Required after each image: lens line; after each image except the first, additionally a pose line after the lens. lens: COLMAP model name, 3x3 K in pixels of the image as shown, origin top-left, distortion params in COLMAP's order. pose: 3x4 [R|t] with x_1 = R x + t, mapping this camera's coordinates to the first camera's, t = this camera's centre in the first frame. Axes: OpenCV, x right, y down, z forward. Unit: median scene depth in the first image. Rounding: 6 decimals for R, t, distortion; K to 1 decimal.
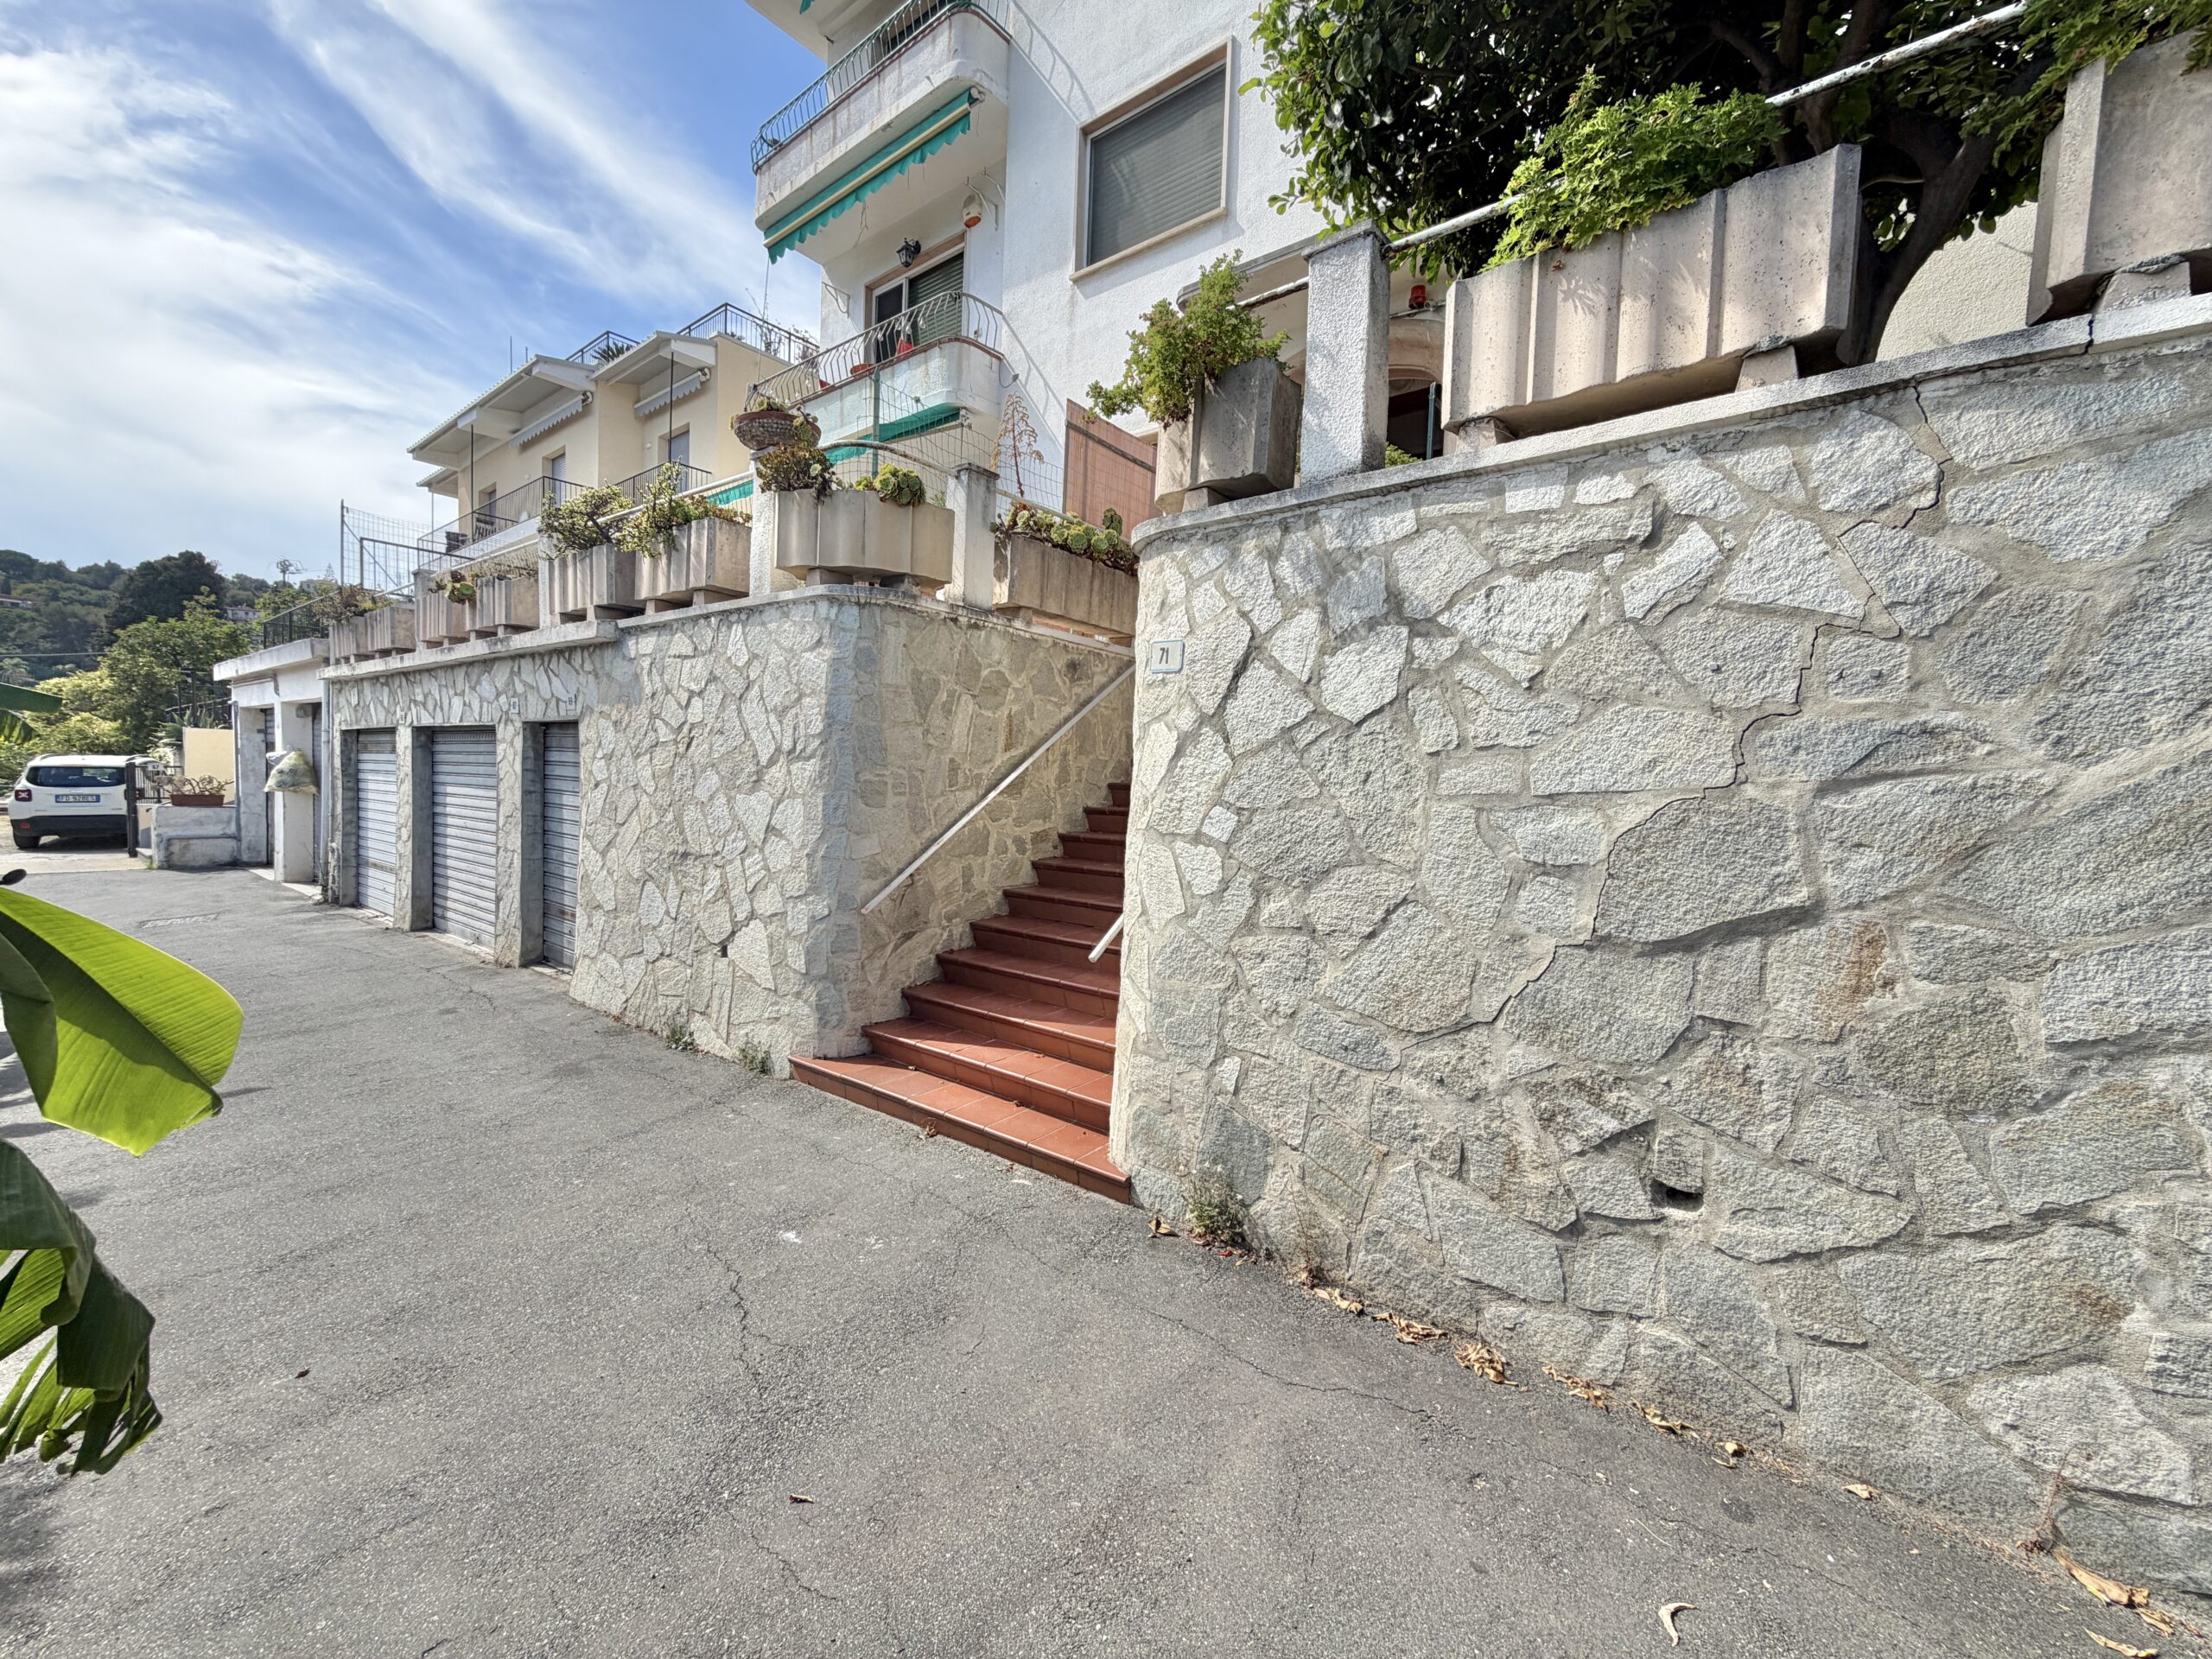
lens RADIAL K [[882.3, 0, 1099.1], [0, 882.3, 828.0], [0, 0, 1]] dist [0.000554, 0.000351]
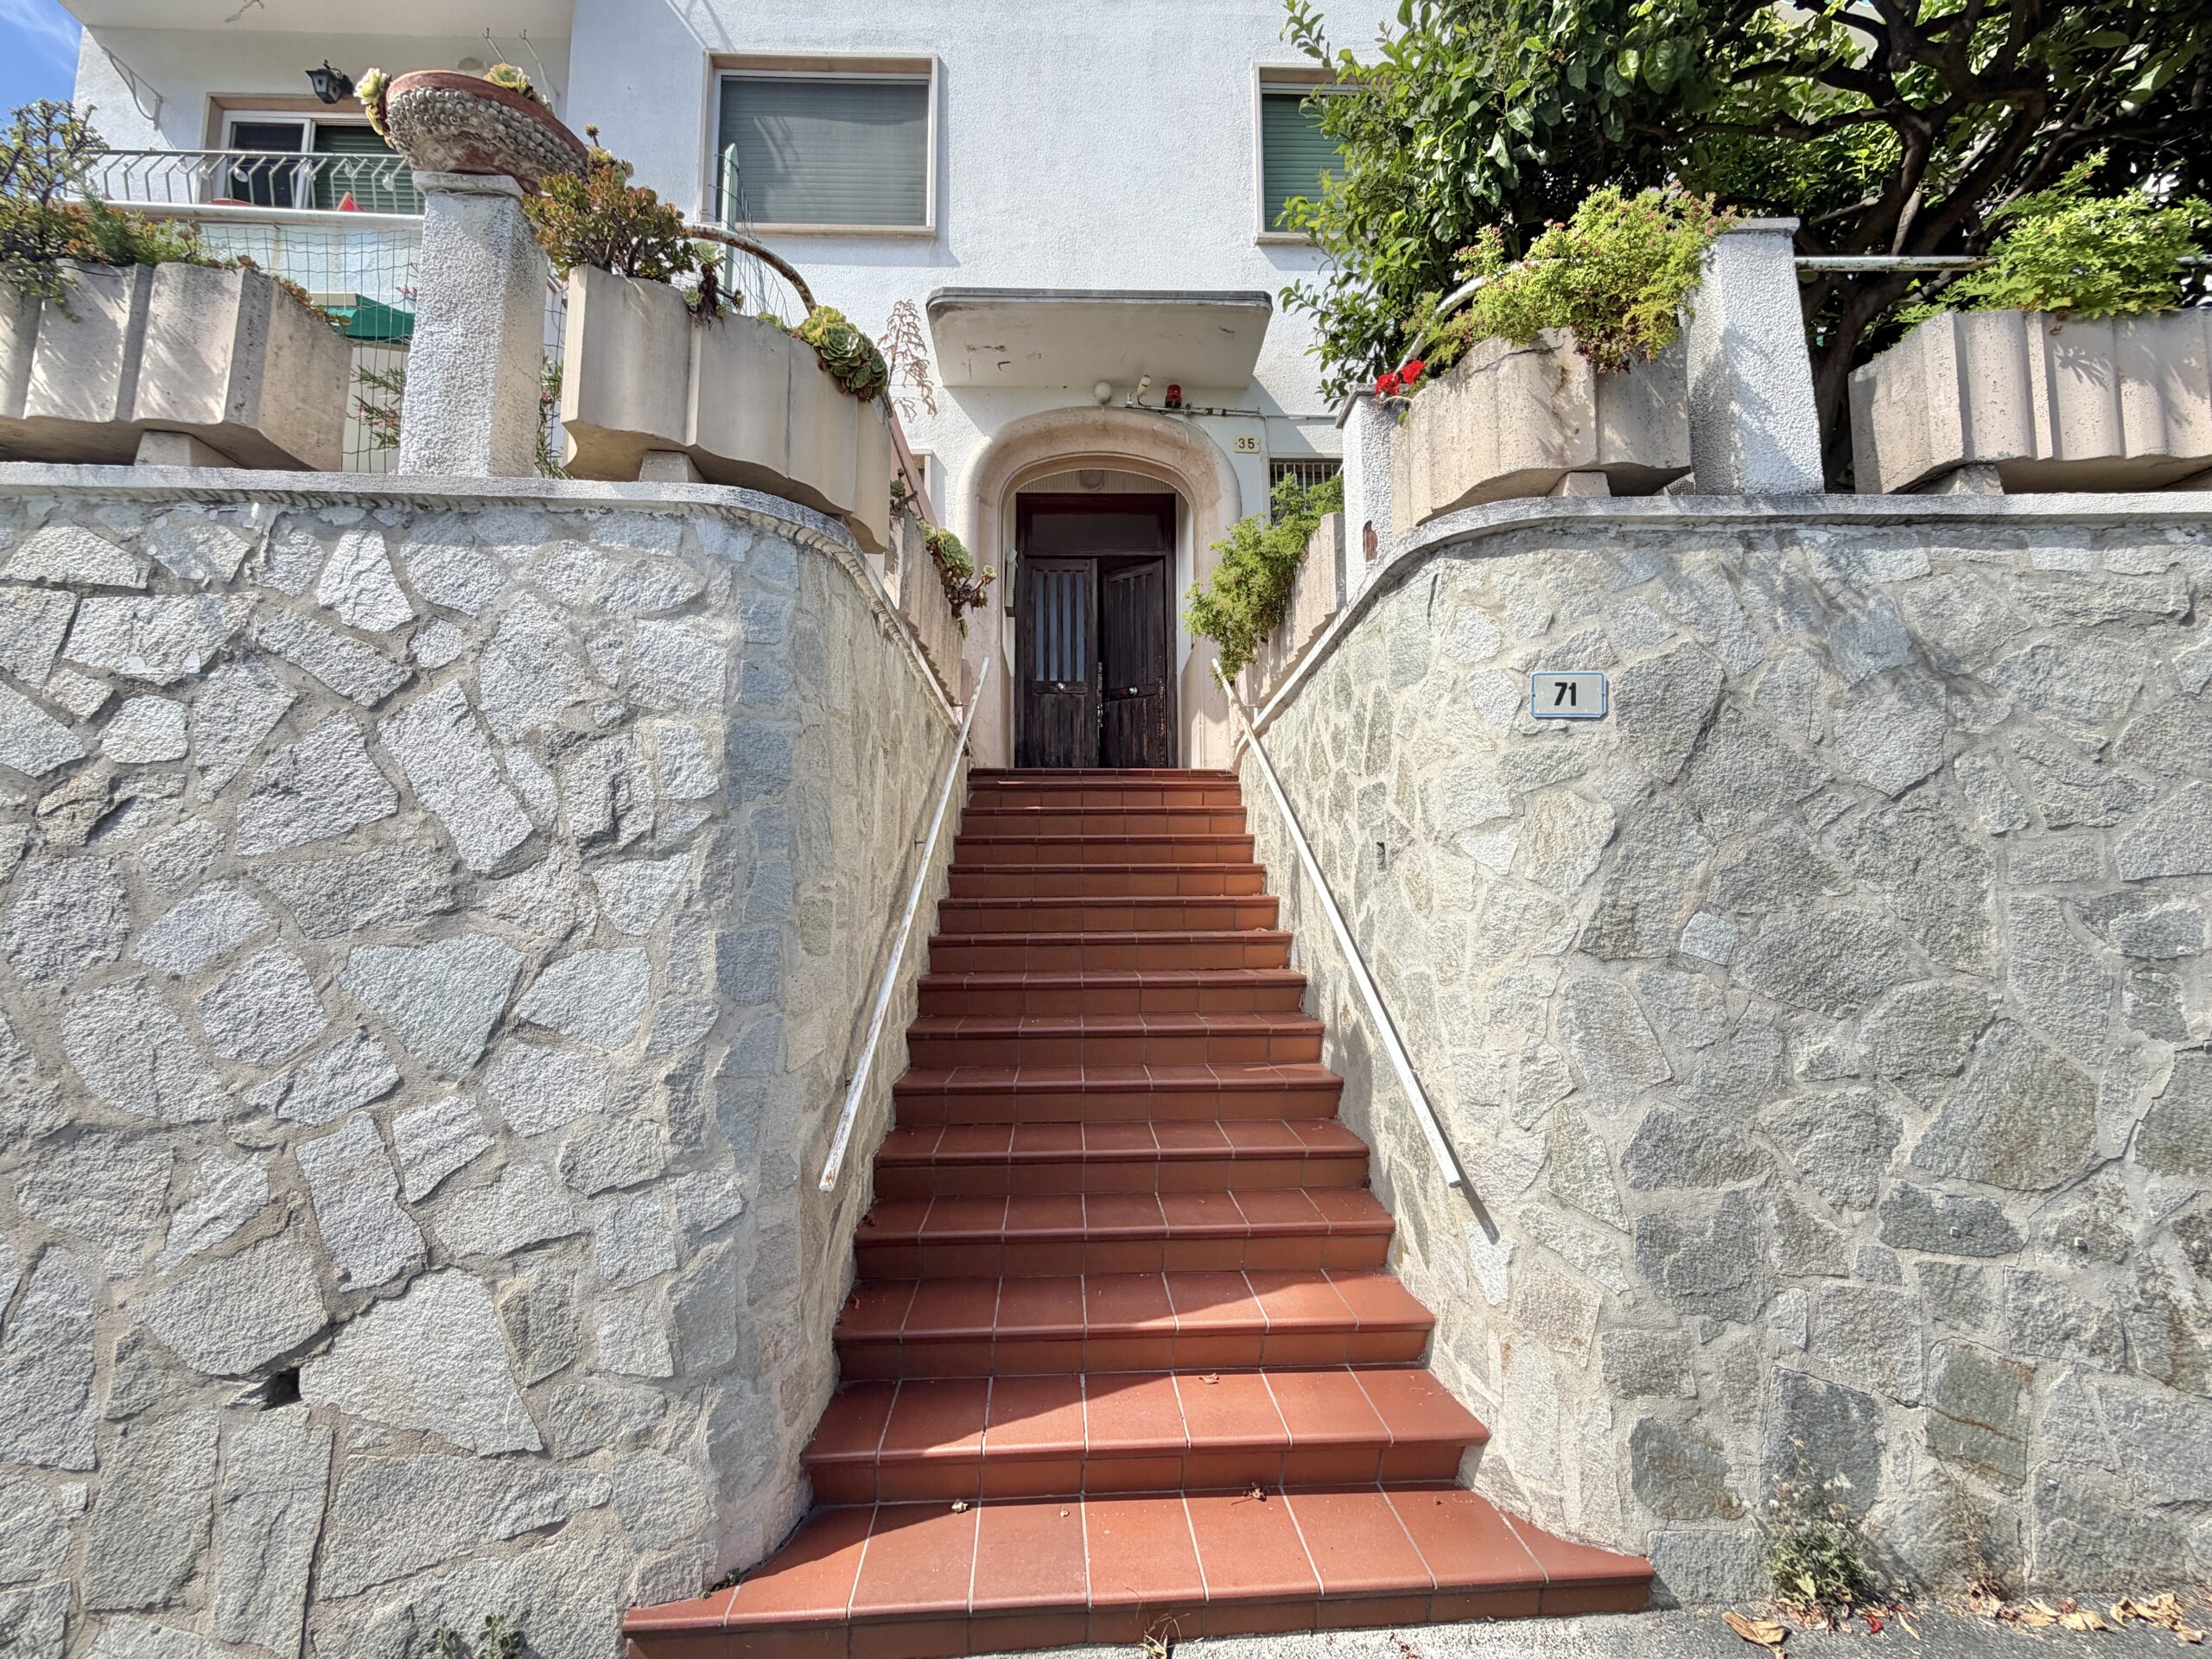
lens RADIAL K [[882.3, 0, 1099.1], [0, 882.3, 828.0], [0, 0, 1]] dist [0.000554, 0.000351]
pose [[0.755805, 0.028115, 0.654193, -0.701508], [0.062604, 0.991398, -0.114935, -0.042104], [-0.651797, 0.127824, 0.747544, 0.816805]]
